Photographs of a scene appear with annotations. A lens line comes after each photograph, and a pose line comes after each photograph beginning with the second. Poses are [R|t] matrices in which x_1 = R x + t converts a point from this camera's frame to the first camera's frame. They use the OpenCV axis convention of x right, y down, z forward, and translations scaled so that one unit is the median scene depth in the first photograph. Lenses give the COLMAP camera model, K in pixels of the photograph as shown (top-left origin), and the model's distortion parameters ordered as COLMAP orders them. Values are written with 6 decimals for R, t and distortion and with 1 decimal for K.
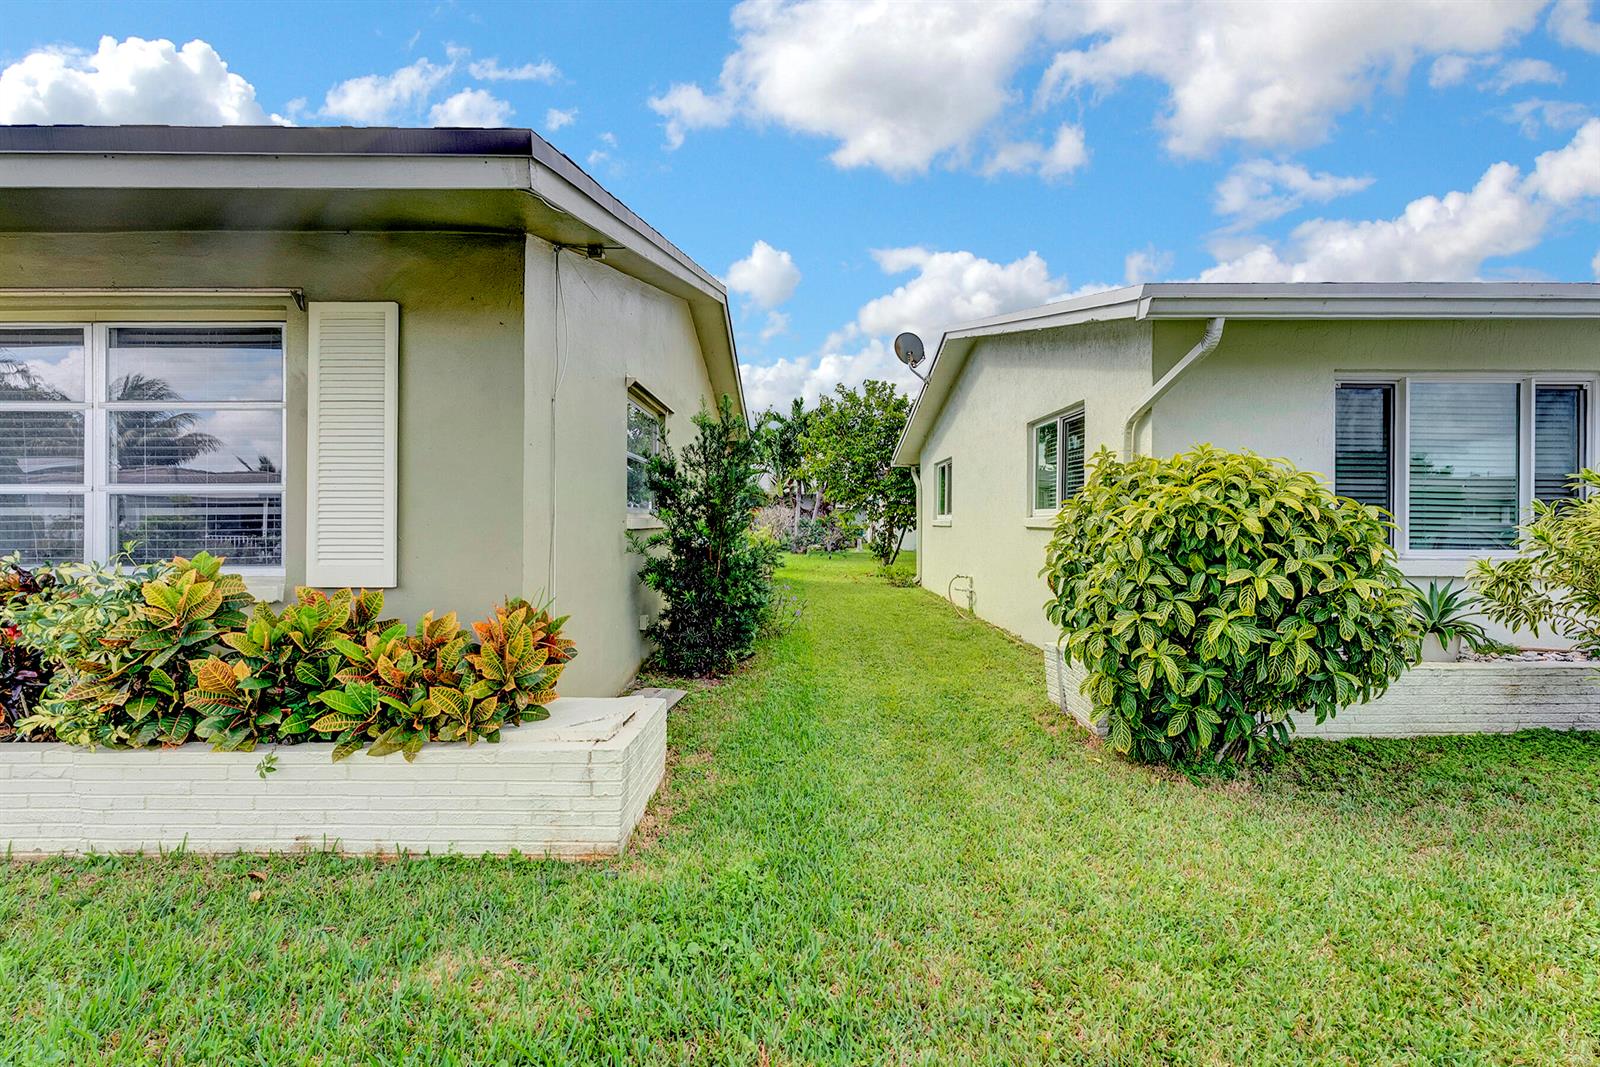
lens RADIAL K [[658.4, 0, 800.0], [0, 658.4, 533.5], [0, 0, 1]] dist [0.002597, 0.000288]
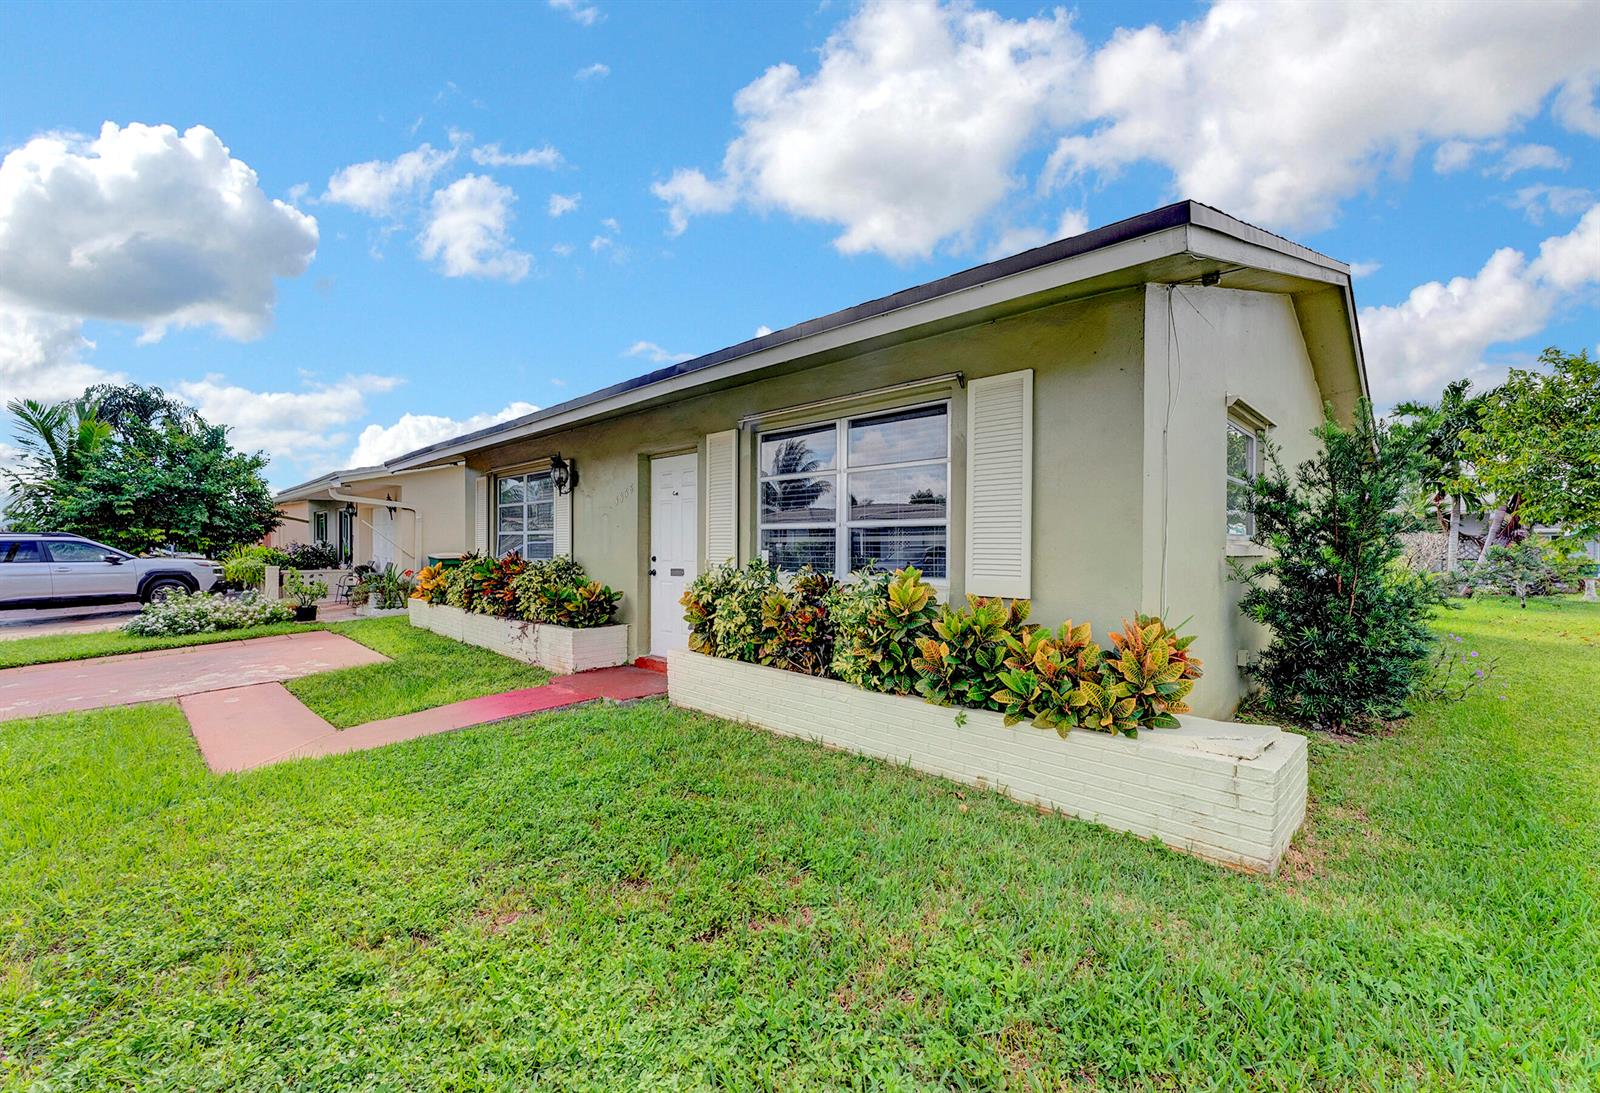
lens RADIAL K [[653.7, 0, 790.5], [0, 653.7, 548.9], [0, 0, 1]] dist [0.003486, 0.000474]
pose [[0.703891, 0.006654, -0.710277, -0.062330], [-0.020413, 0.999733, -0.010864, 0.010027], [0.710015, 0.022146, 0.703839, -0.187819]]
